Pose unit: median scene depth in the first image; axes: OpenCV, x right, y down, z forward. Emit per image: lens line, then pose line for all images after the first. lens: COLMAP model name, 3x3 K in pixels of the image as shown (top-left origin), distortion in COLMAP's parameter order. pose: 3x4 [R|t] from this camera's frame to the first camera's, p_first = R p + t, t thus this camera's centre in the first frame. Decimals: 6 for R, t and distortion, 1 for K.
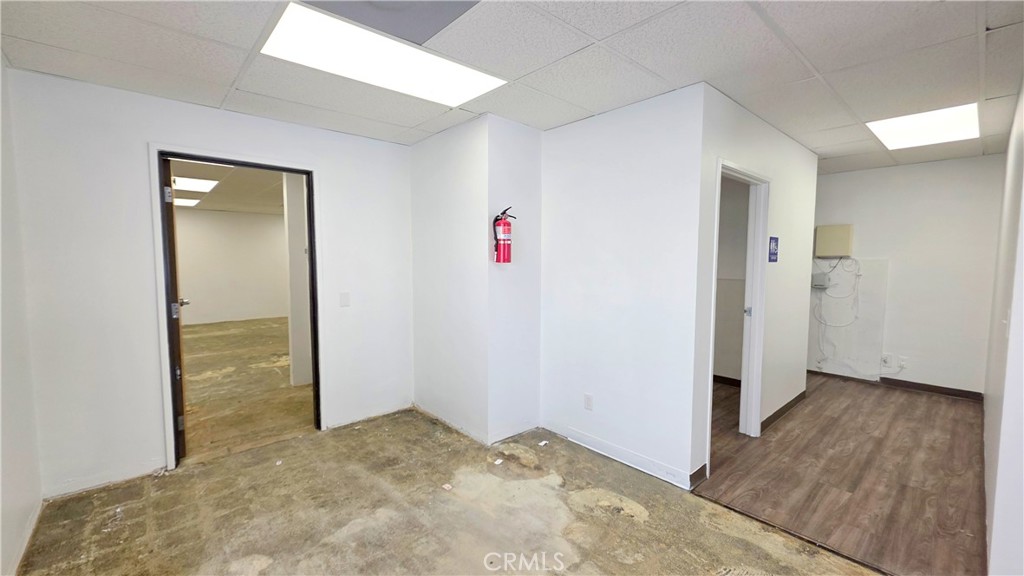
lens RADIAL K [[416.0, 0, 527.1], [0, 416.0, 286.5], [0, 0, 1]] dist [0.001891, -0.000375]
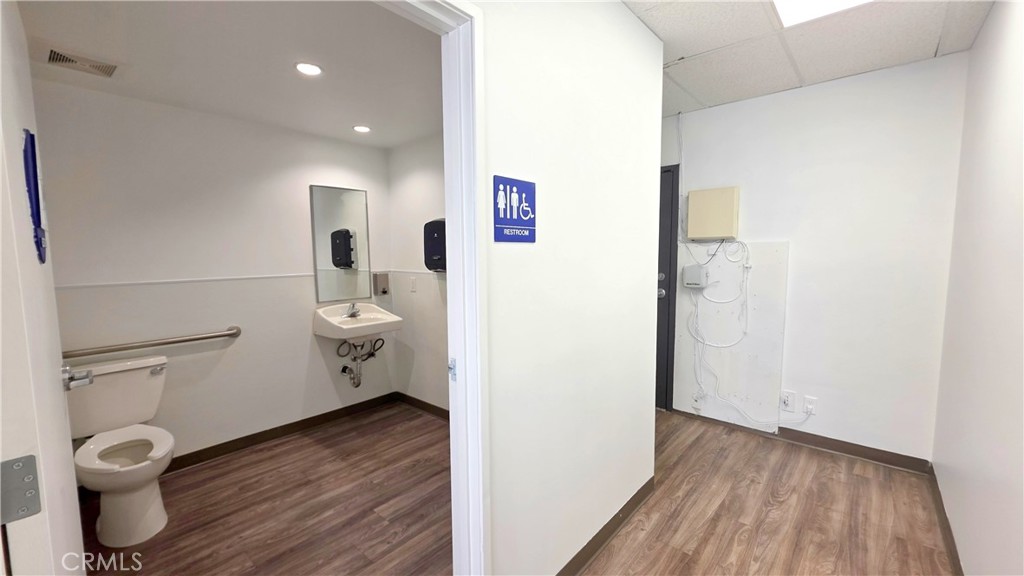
lens RADIAL K [[416.0, 0, 525.1], [0, 416.0, 289.9], [0, 0, 1]] dist [0.001891, -0.000375]
pose [[0.991095, -0.024610, 0.130862, 0.389981], [0.021592, 0.999468, 0.024434, -0.016364], [-0.131394, -0.021391, 0.991099, 0.429460]]
